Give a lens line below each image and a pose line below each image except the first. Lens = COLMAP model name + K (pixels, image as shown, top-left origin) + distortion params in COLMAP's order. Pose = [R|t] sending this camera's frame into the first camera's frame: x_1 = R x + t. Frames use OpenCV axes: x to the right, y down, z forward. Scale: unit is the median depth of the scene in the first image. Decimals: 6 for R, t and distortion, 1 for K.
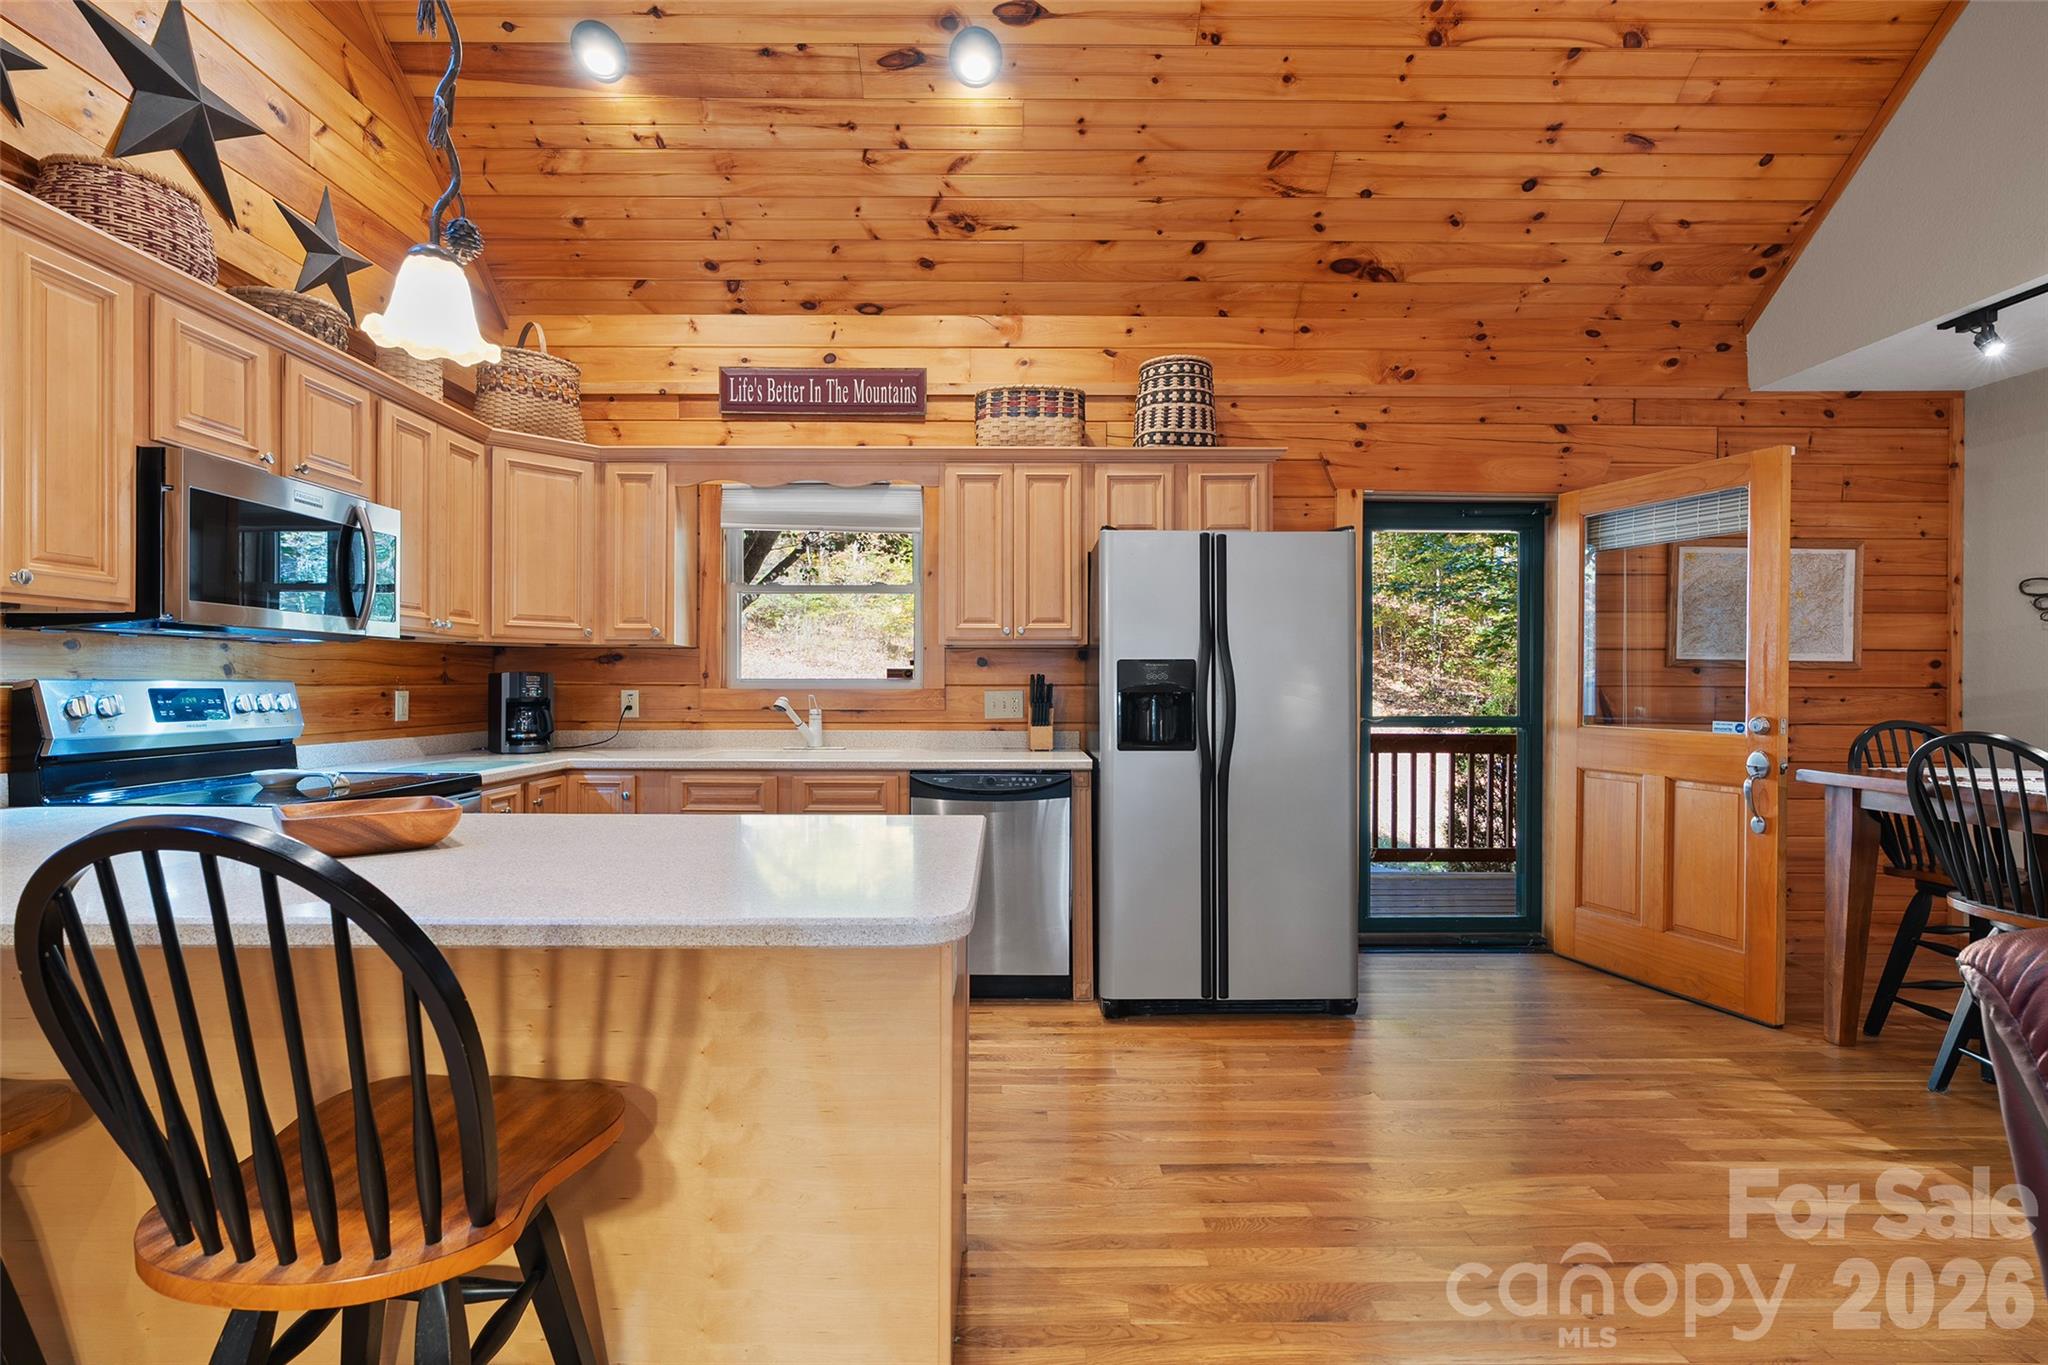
lens RADIAL K [[926.1, 0, 1005.6], [0, 926.1, 682.1], [0, 0, 1]] dist [-0.006349, 0.002472]
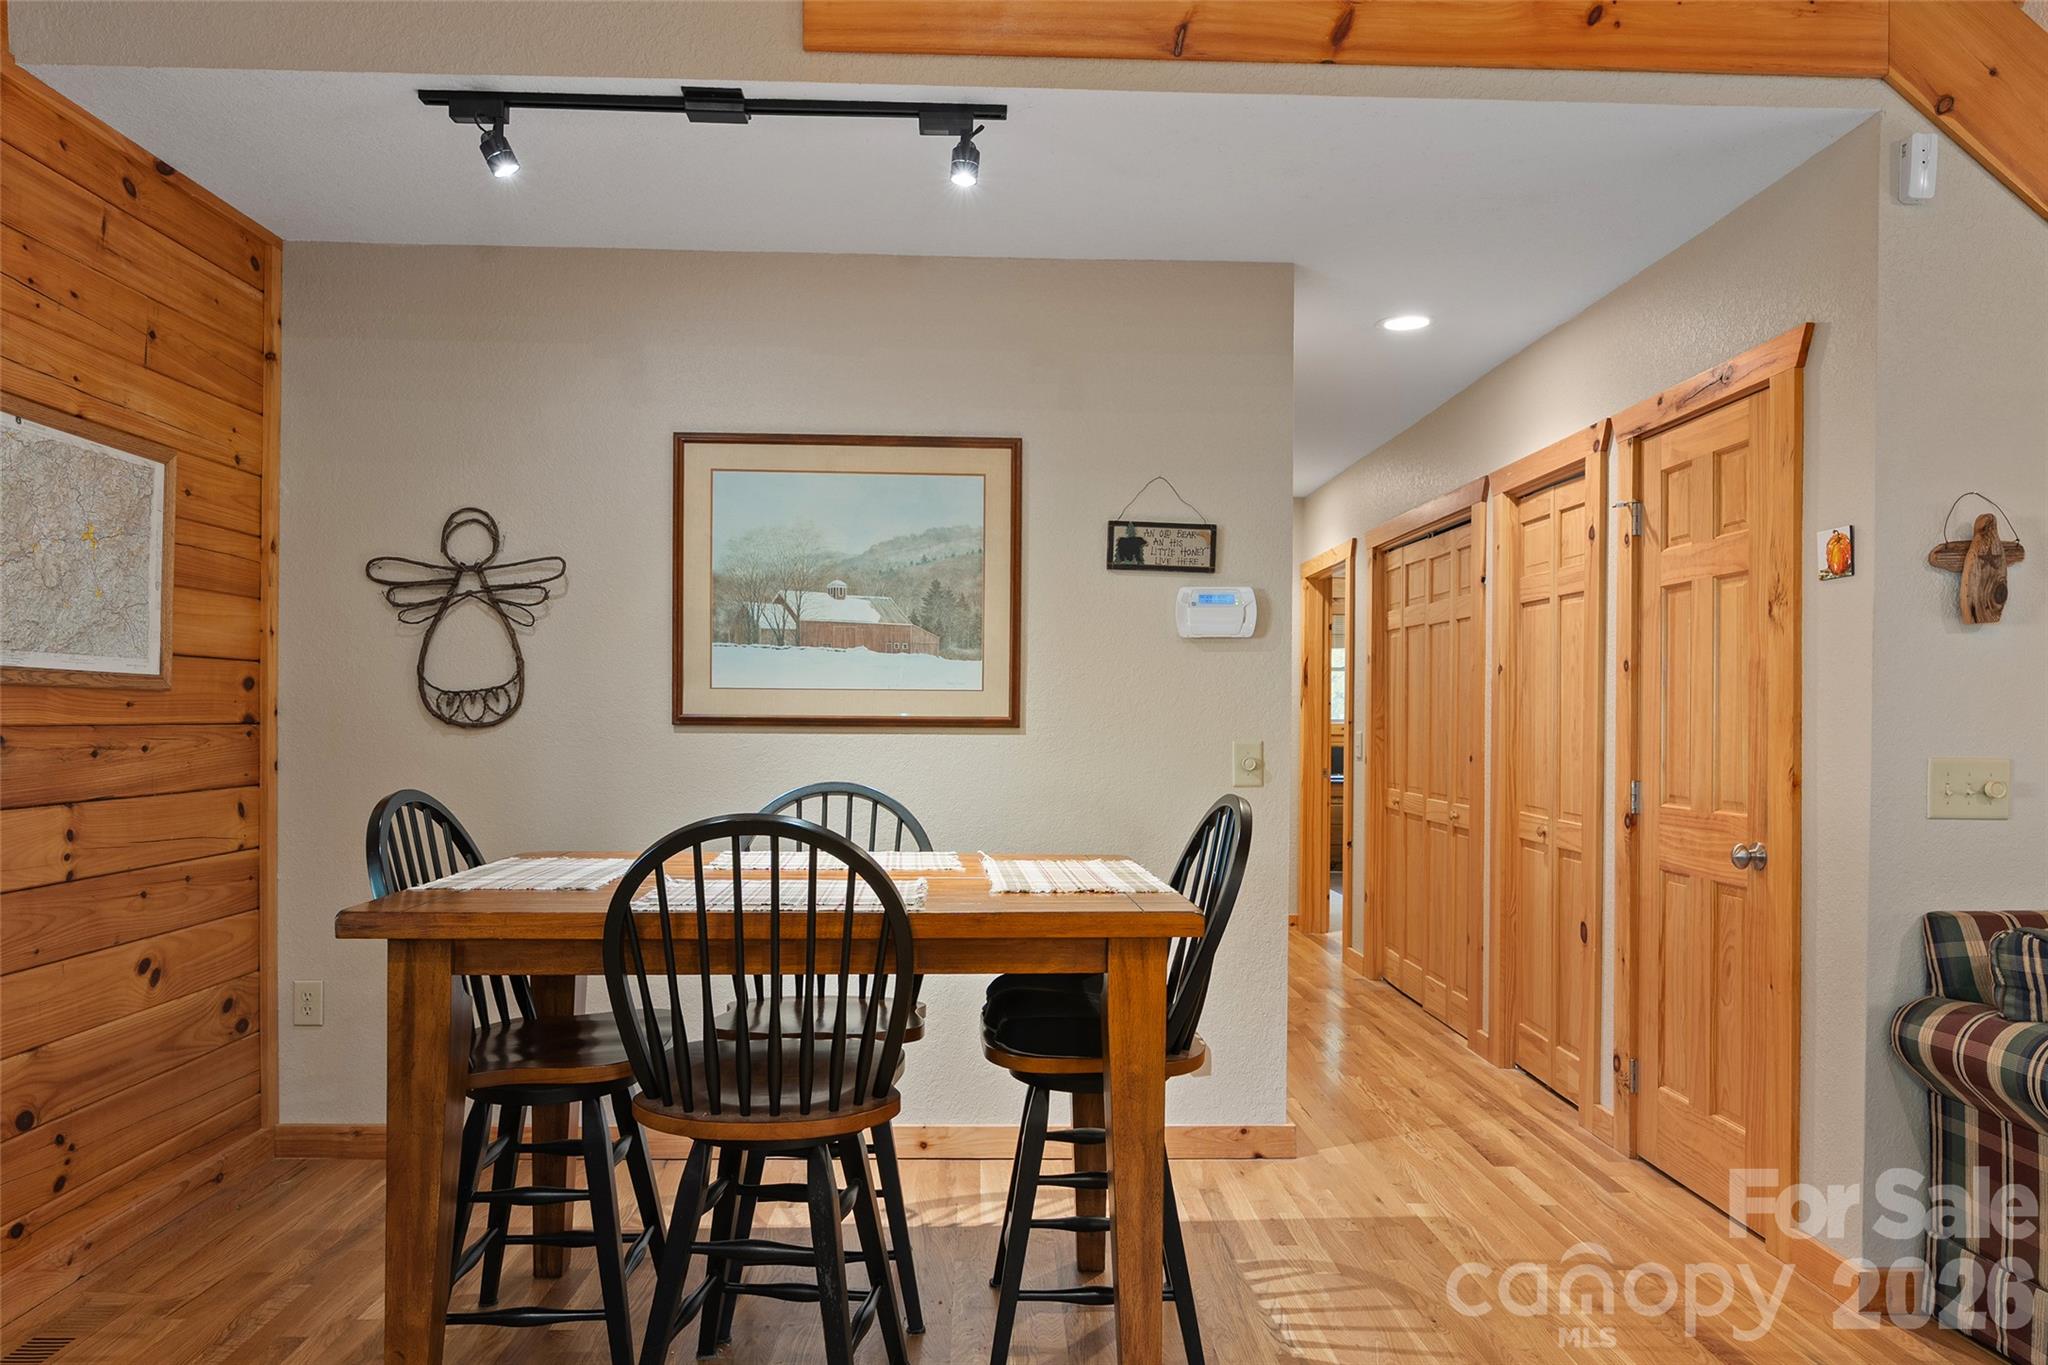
lens RADIAL K [[1254.3, 0, 1024.1], [0, 1254.3, 710.6], [0, 0, 1]] dist [0.004915, -0.000857]
pose [[-0.037362, -0.002668, 0.999298, 0.190770], [-0.007448, 0.999969, 0.002391, -0.007845], [-0.999274, -0.007354, -0.037380, 0.563758]]
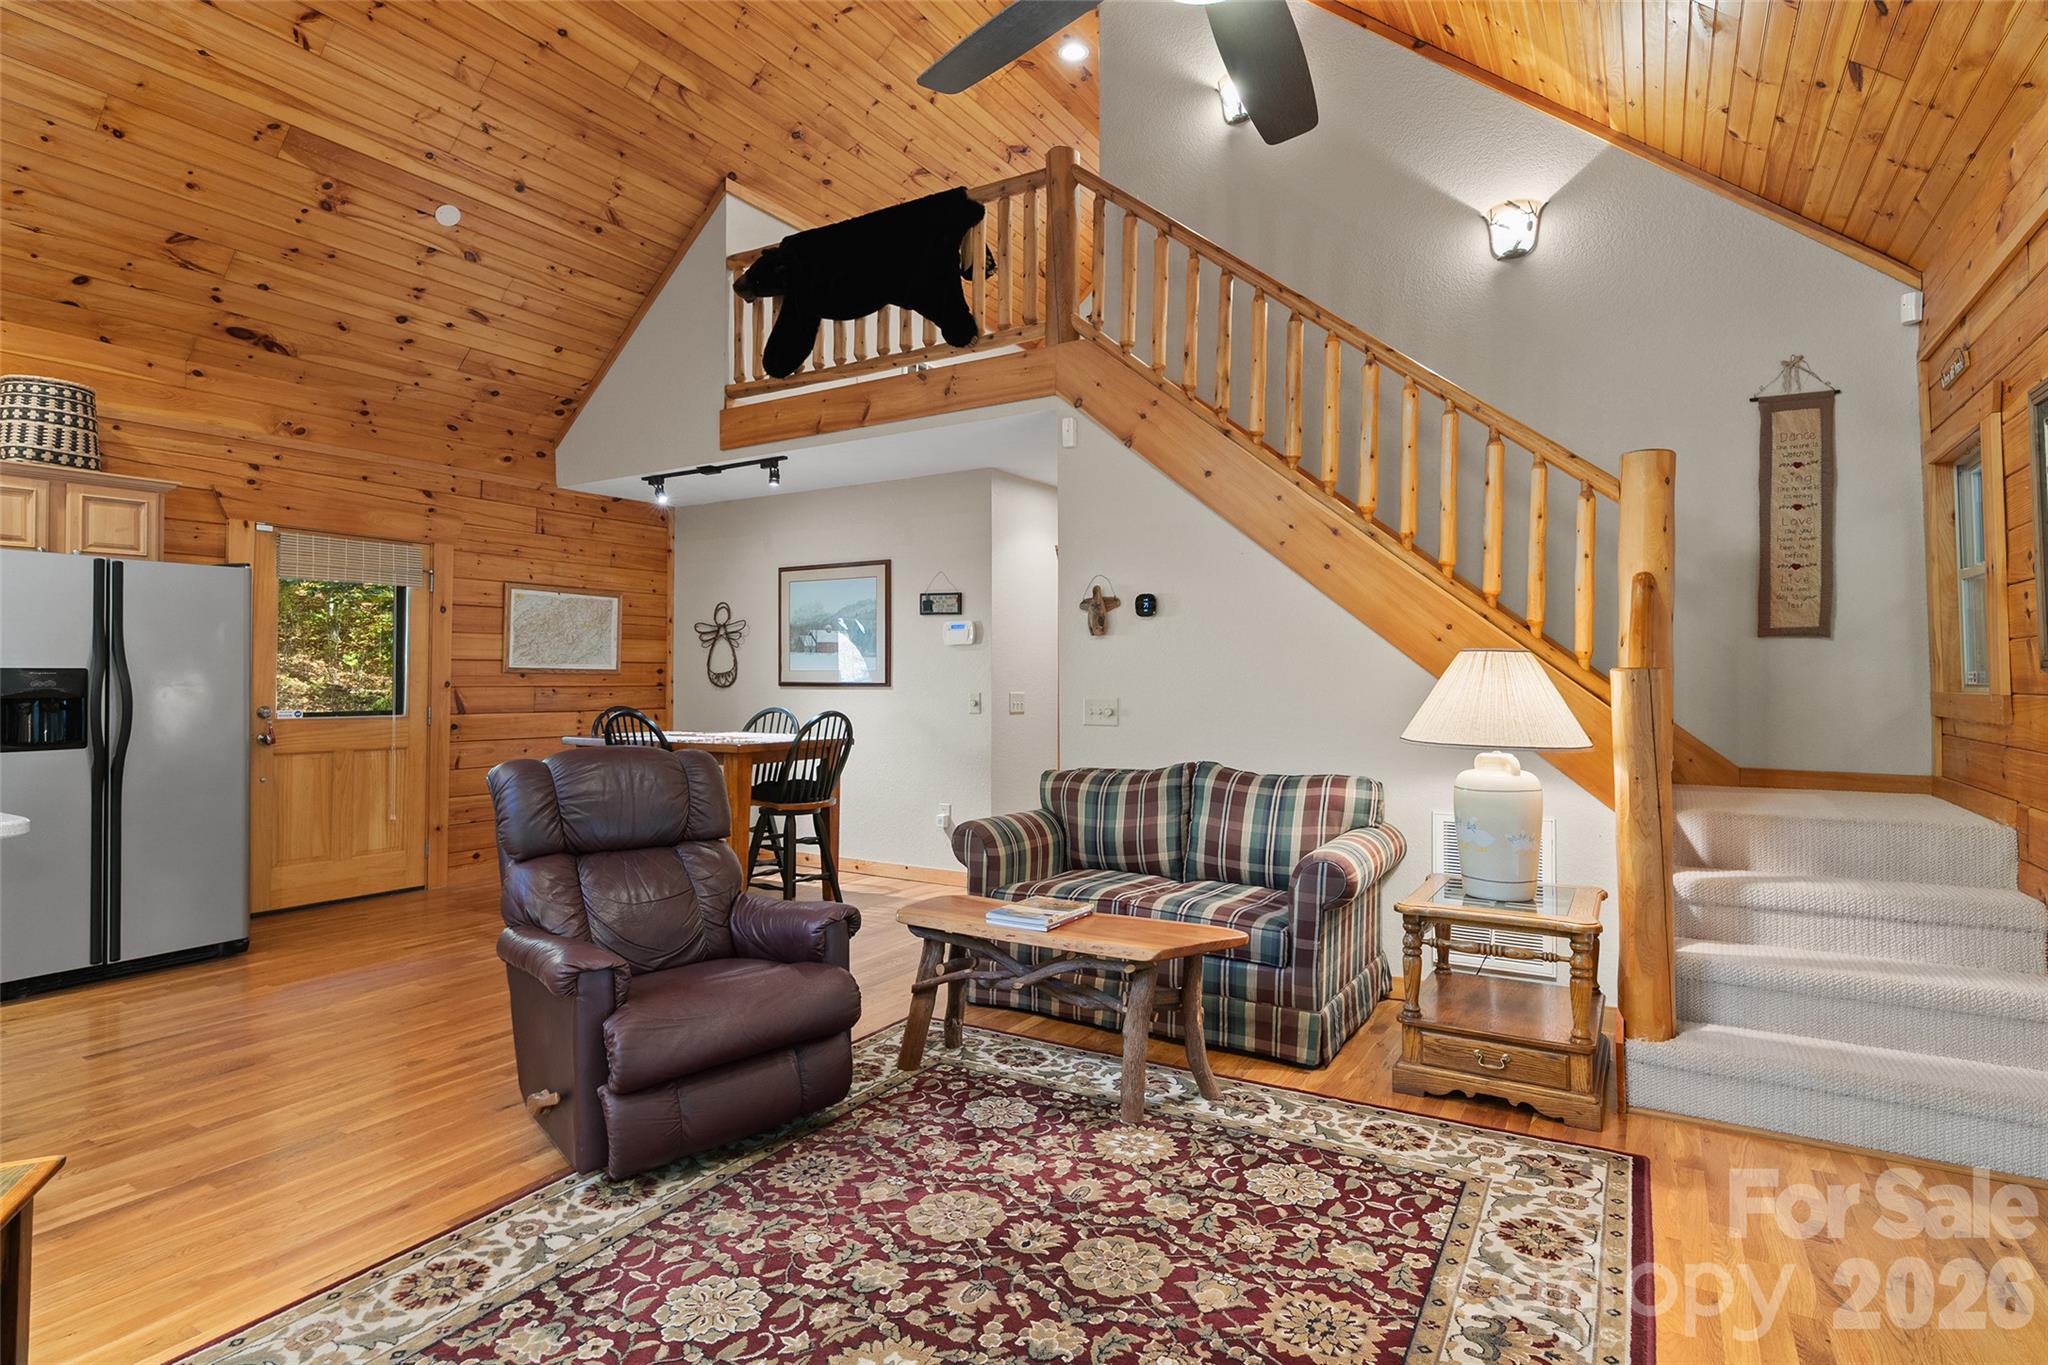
lens RADIAL K [[1065.1, 0, 1049.3], [0, 1065.1, 652.8], [0, 0, 1]] dist [-0.002342, 0.001300]
pose [[0.516507, 0.016523, 0.856124, -0.262369], [0.003164, 0.999770, -0.021204, -0.010825], [-0.856277, 0.013661, 0.516336, -0.593760]]
